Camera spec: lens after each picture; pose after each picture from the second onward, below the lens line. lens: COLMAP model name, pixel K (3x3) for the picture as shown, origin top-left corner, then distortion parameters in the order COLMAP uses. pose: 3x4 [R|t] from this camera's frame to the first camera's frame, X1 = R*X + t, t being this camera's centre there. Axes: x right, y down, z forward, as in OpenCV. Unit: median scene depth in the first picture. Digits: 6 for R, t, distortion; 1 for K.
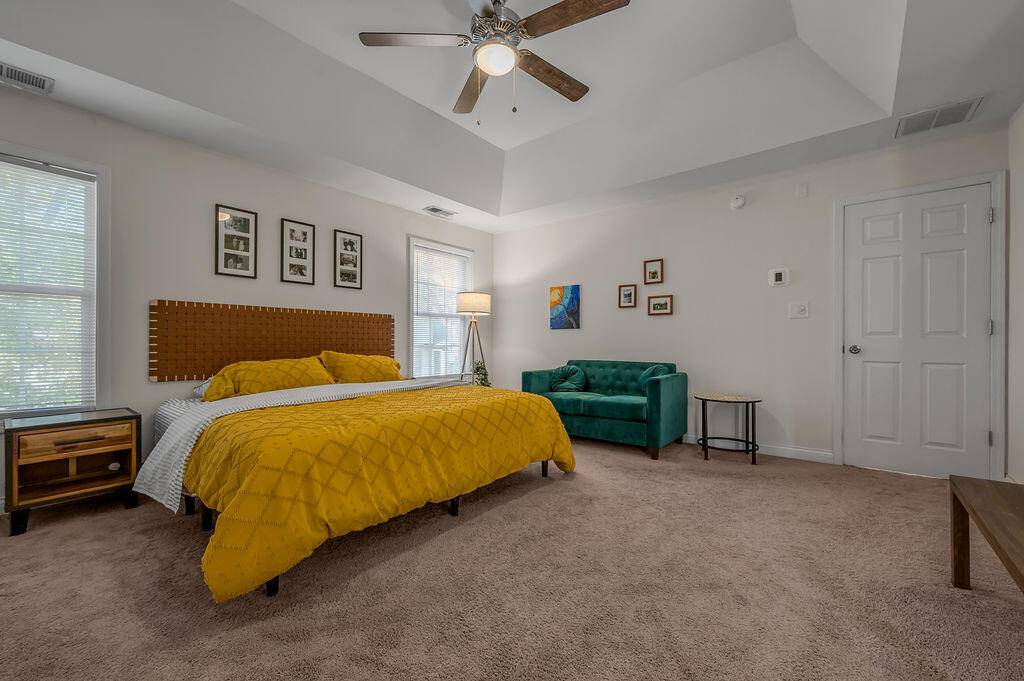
lens RADIAL K [[417.1, 0, 517.0], [0, 417.1, 339.8], [0, 0, 1]] dist [0.003526, -0.000074]
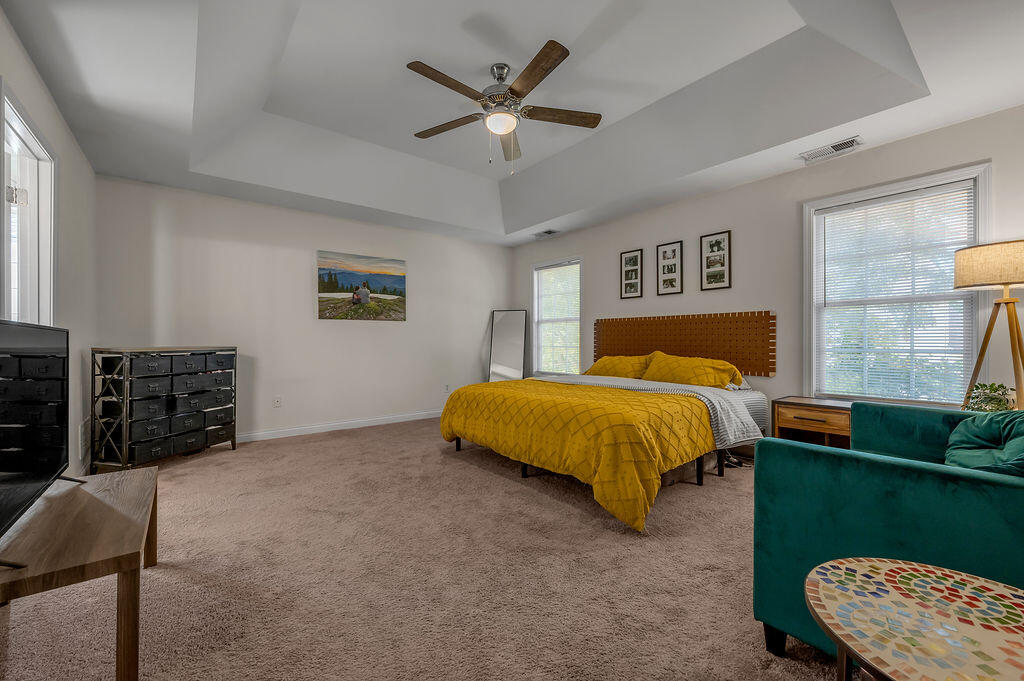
lens RADIAL K [[417.1, 0, 516.7], [0, 417.1, 341.8], [0, 0, 1]] dist [0.003526, -0.000074]
pose [[-0.211318, -0.006495, -0.977396, 0.715460], [-0.000531, 0.999979, -0.006530, 0.007844], [0.977417, -0.000861, -0.211317, 0.803494]]
